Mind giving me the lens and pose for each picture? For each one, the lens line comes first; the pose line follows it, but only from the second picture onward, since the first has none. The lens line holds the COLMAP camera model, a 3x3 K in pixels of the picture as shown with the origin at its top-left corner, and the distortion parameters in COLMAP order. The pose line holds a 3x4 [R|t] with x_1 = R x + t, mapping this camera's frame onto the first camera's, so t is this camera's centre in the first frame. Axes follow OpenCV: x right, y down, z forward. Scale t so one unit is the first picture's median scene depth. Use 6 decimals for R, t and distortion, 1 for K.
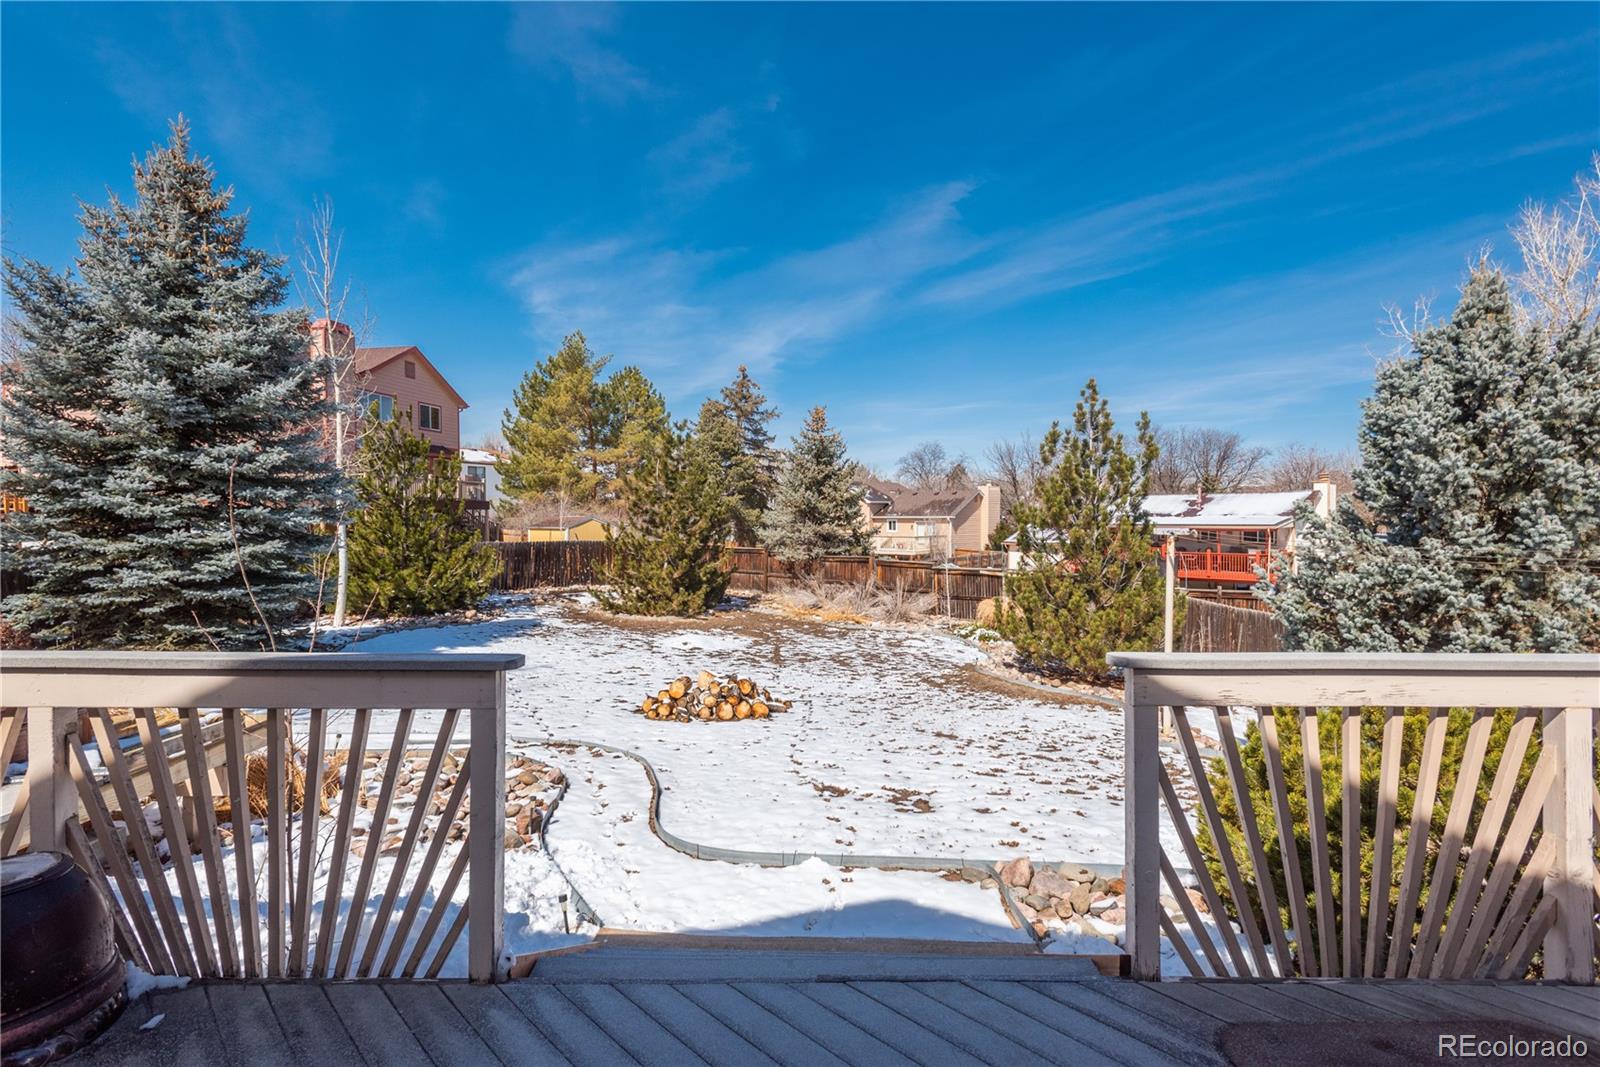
lens RADIAL K [[743.7, 0, 806.2], [0, 743.7, 531.6], [0, 0, 1]] dist [0.017944, -0.004210]
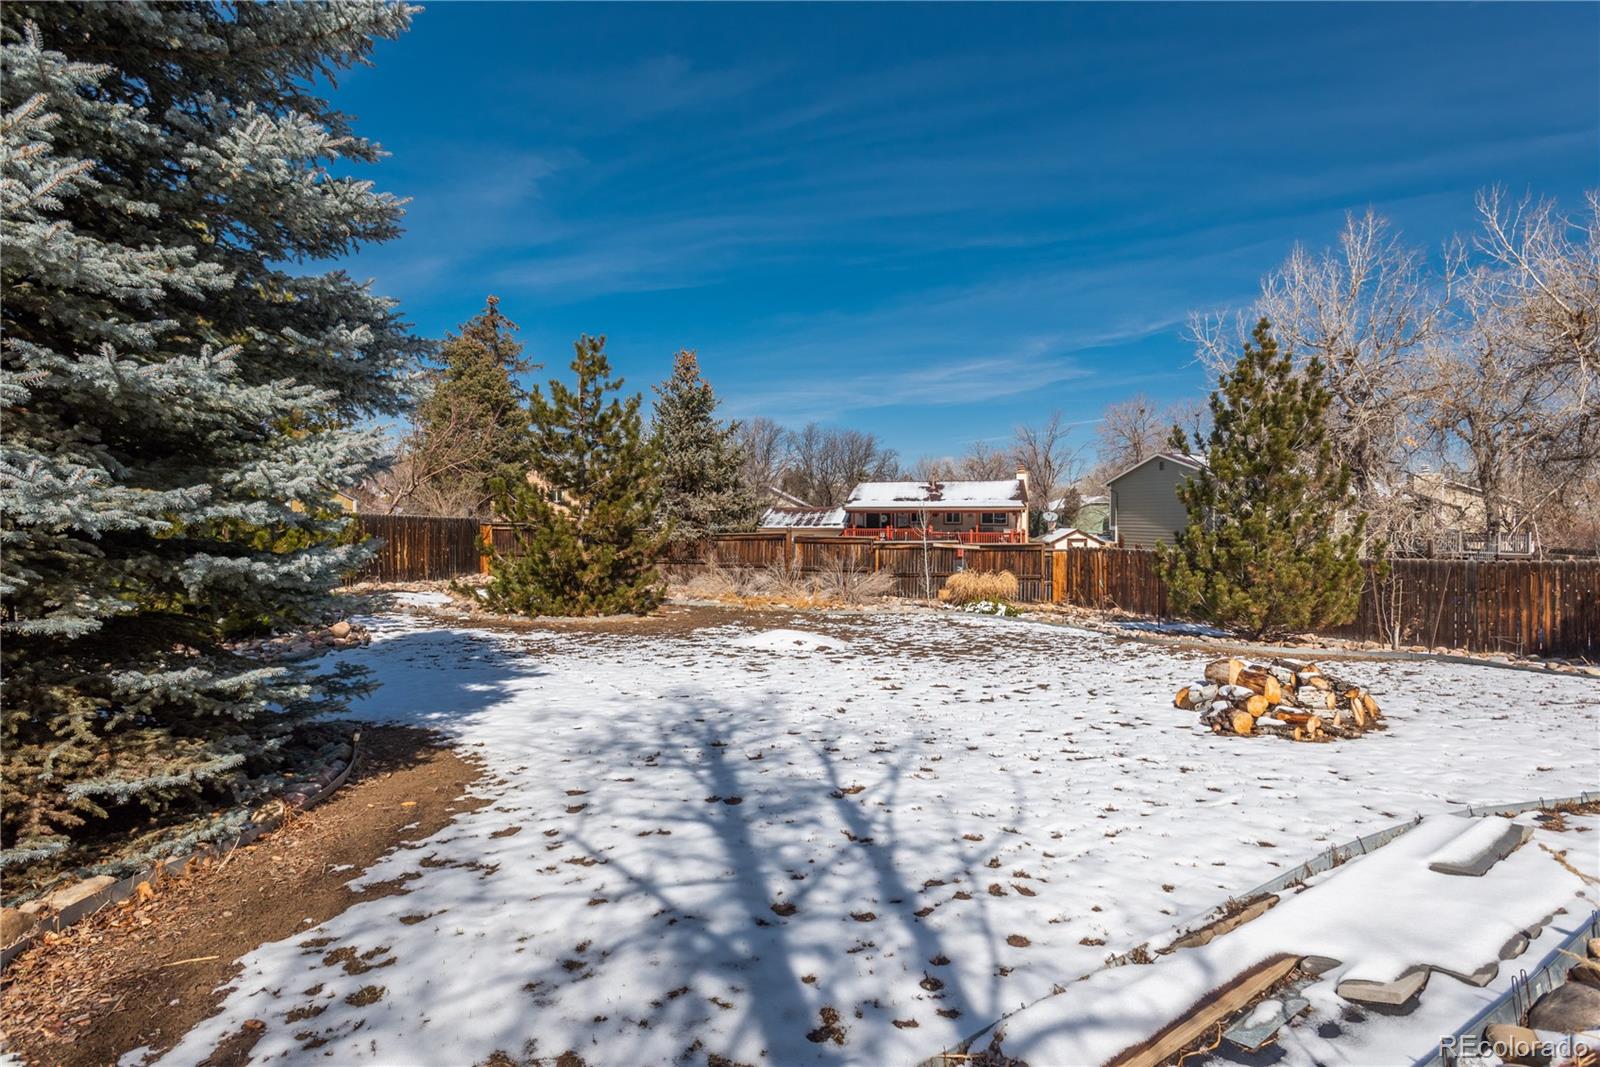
lens RADIAL K [[743.7, 0, 788.2], [0, 743.7, 561.0], [0, 0, 1]] dist [0.017944, -0.004210]
pose [[0.860003, -0.028979, 0.509466, -0.327089], [0.008876, 0.999085, 0.041846, 0.029481], [-0.510212, -0.031466, 0.859473, 0.258318]]
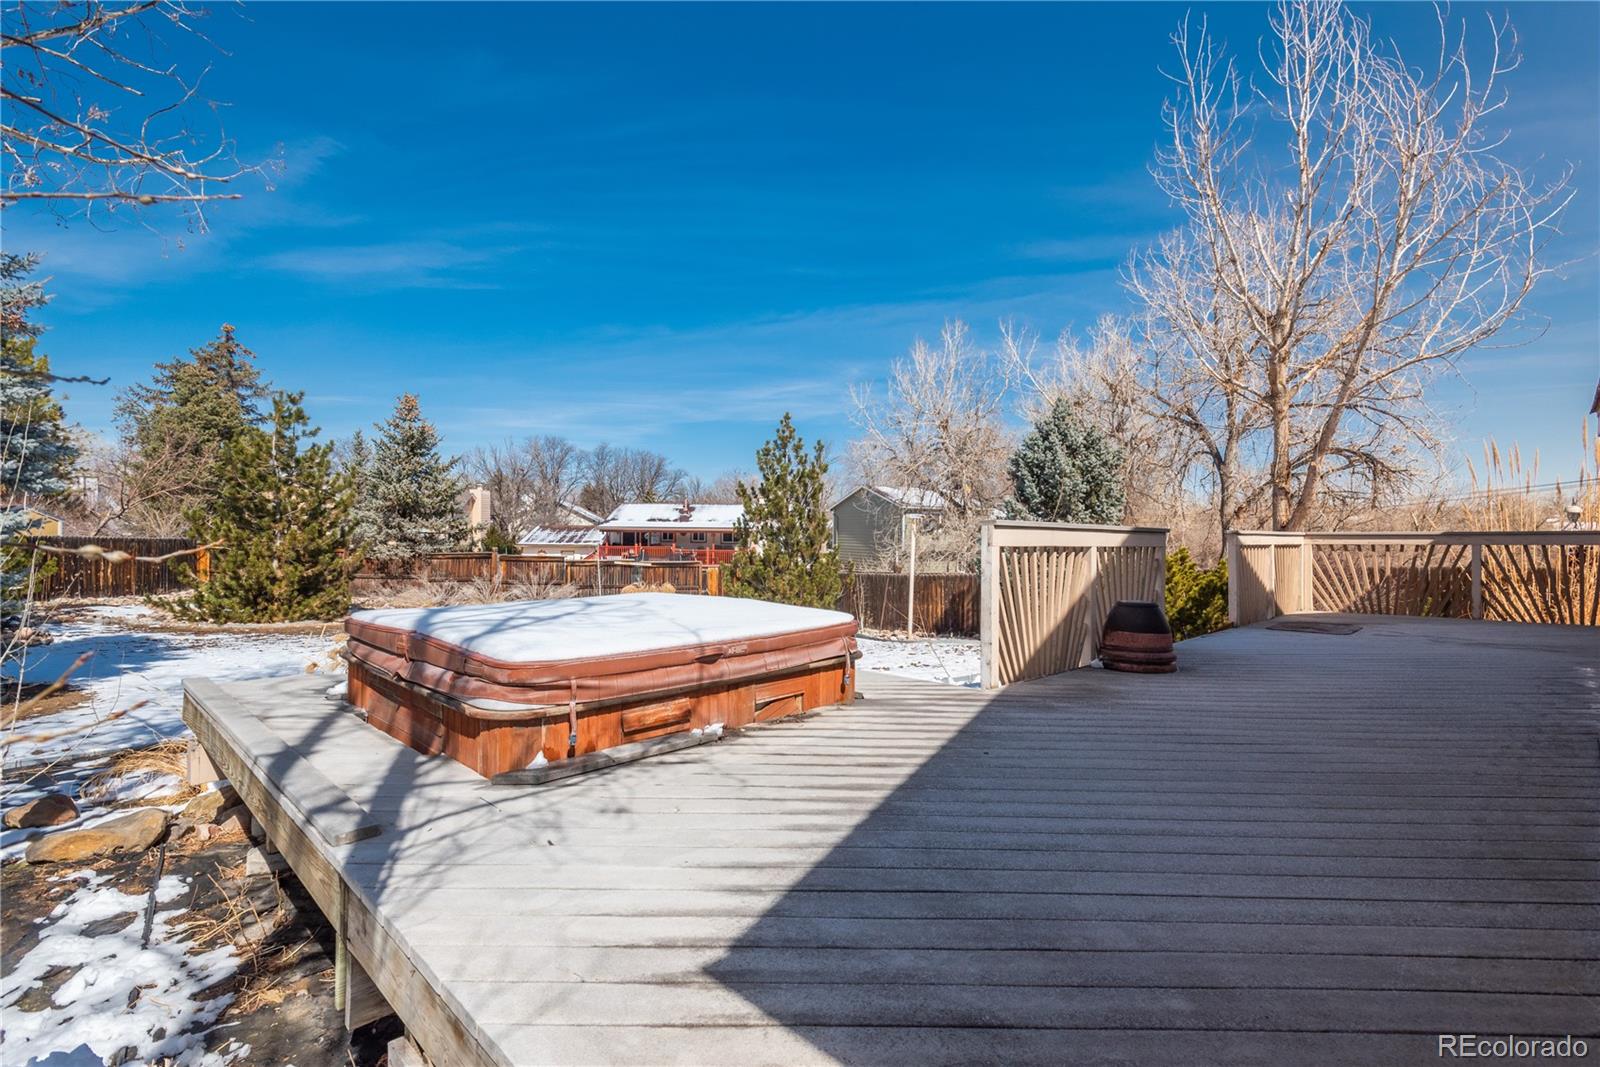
lens RADIAL K [[743.7, 0, 786.4], [0, 743.7, 556.2], [0, 0, 1]] dist [0.017944, -0.004210]
pose [[0.725786, -0.015587, 0.687744, -0.305482], [0.002998, 0.999805, 0.019495, 0.019405], [-0.687914, -0.012087, 0.725692, -0.010722]]
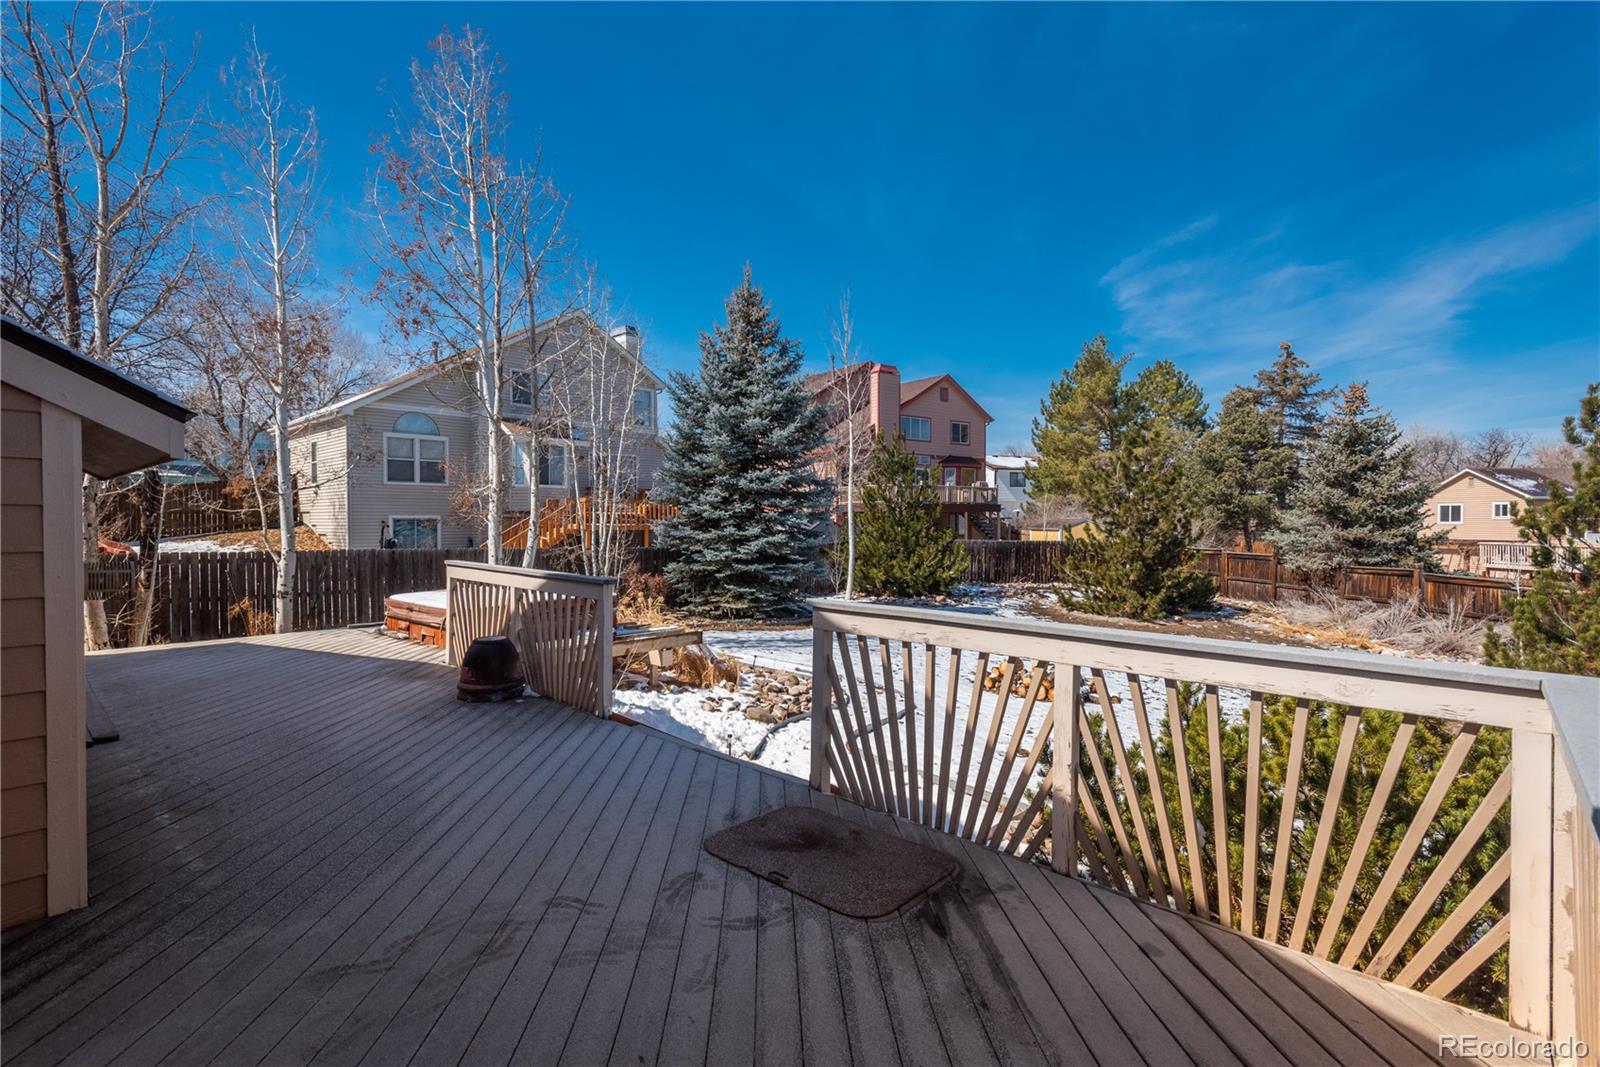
lens RADIAL K [[743.7, 0, 795.1], [0, 743.7, 531.8], [0, 0, 1]] dist [0.017944, -0.004210]
pose [[0.725604, 0.012967, -0.687990, 0.148477], [-0.014435, 0.999889, 0.003622, 0.000797], [0.687961, 0.007303, 0.725711, -0.024427]]
